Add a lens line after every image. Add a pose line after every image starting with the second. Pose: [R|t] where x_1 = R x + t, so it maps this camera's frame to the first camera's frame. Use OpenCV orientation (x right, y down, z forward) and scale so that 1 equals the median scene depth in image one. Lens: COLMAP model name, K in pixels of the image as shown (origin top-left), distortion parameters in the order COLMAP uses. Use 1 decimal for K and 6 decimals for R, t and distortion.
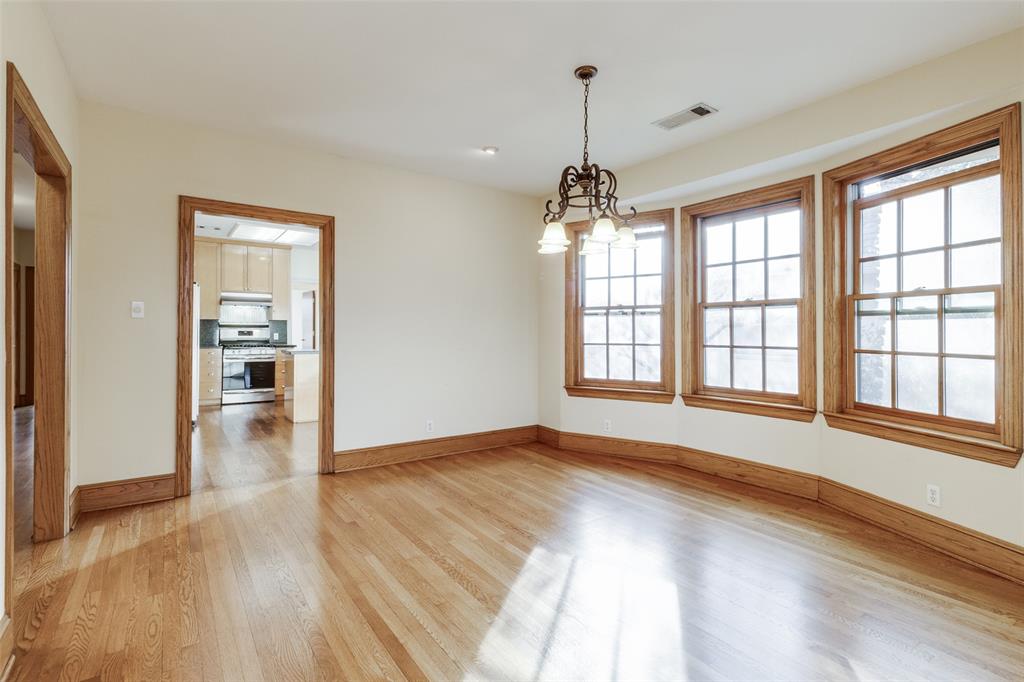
lens RADIAL K [[481.2, 0, 509.8], [0, 481.2, 336.4], [0, 0, 1]] dist [0.000880, 0.000252]
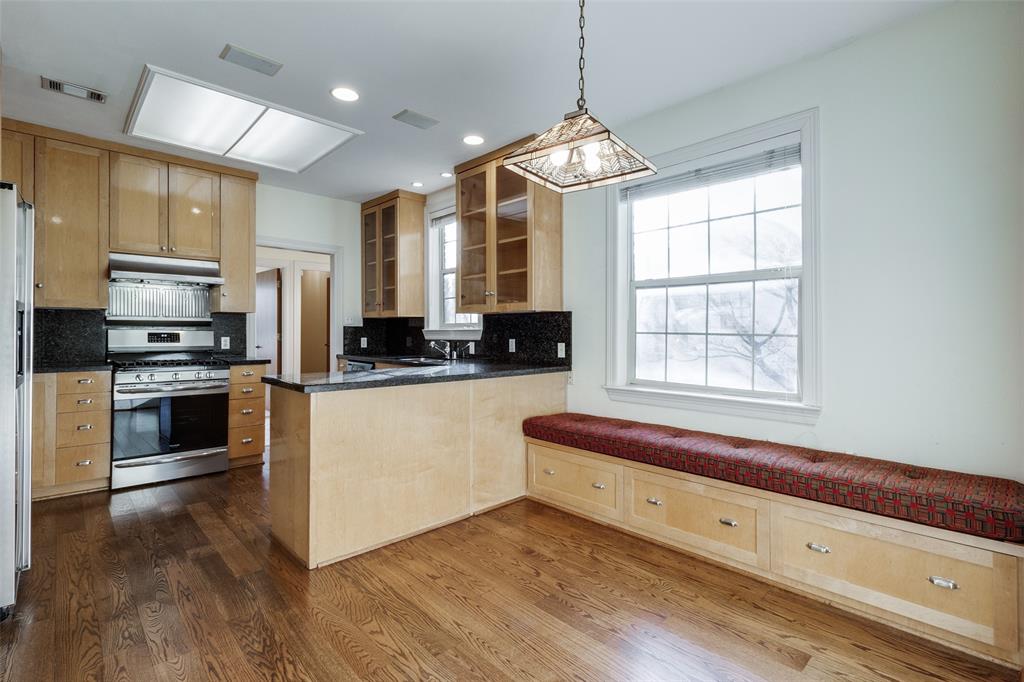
lens RADIAL K [[481.2, 0, 503.9], [0, 481.2, 336.0], [0, 0, 1]] dist [0.000880, 0.000252]
pose [[0.991762, -0.006122, 0.127948, -0.263219], [0.007059, 0.999951, -0.006871, -0.002162], [-0.127900, 0.007718, 0.991757, 0.459138]]
